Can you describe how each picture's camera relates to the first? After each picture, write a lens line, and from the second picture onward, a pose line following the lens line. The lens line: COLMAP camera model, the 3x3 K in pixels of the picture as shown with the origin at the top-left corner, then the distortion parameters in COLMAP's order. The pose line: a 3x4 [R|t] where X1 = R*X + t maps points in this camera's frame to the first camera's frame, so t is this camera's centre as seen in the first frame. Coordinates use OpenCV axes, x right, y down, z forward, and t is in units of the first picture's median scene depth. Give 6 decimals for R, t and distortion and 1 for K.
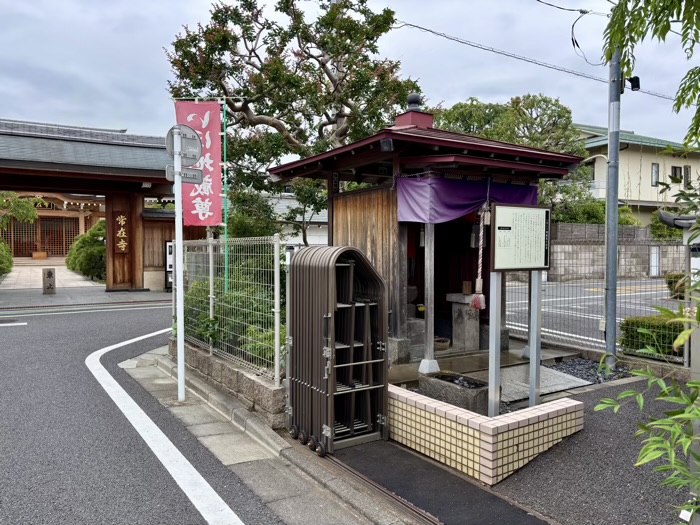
lens RADIAL K [[535.4, 0, 350.0], [0, 535.4, 262.5], [0, 0, 1]] dist [0.128555, -0.156854]
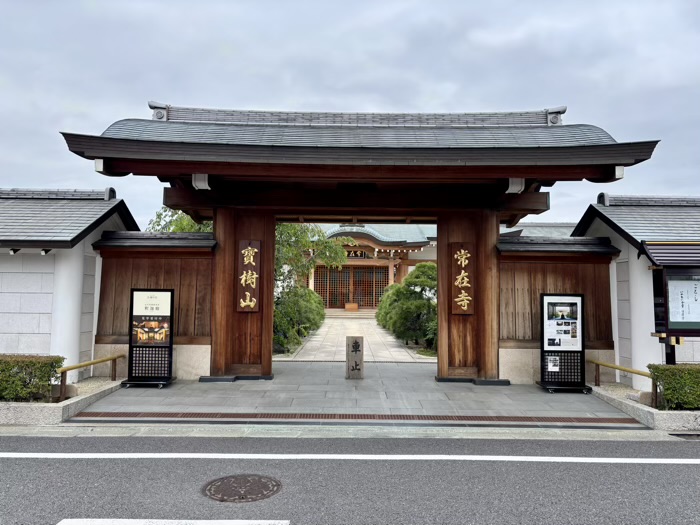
lens RADIAL K [[535.4, 0, 350.0], [0, 535.4, 262.5], [0, 0, 1]] dist [0.128555, -0.156854]
pose [[0.866075, -0.022412, -0.499411, -0.233829], [-0.024678, 0.995860, -0.087487, -0.018749], [0.499304, 0.088094, 0.861936, 0.439271]]
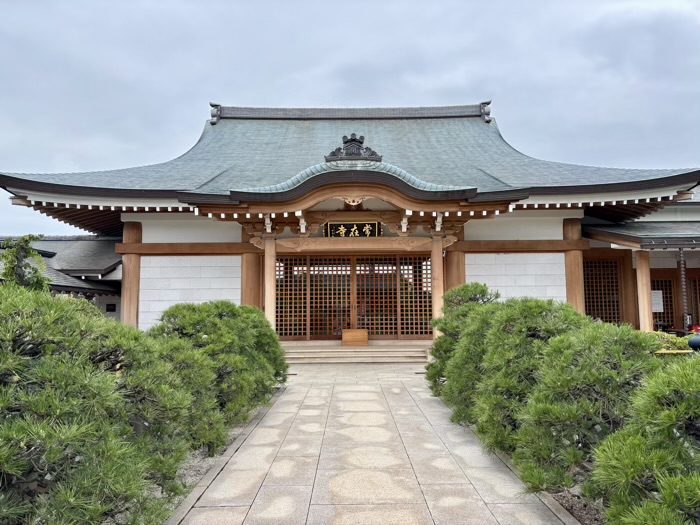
lens RADIAL K [[535.4, 0, 350.0], [0, 535.4, 262.5], [0, 0, 1]] dist [0.128555, -0.156854]
pose [[0.866500, -0.055312, -0.496103, -0.752260], [-0.005303, 0.992766, -0.119949, -0.046595], [0.499148, 0.106567, 0.859939, 1.328712]]
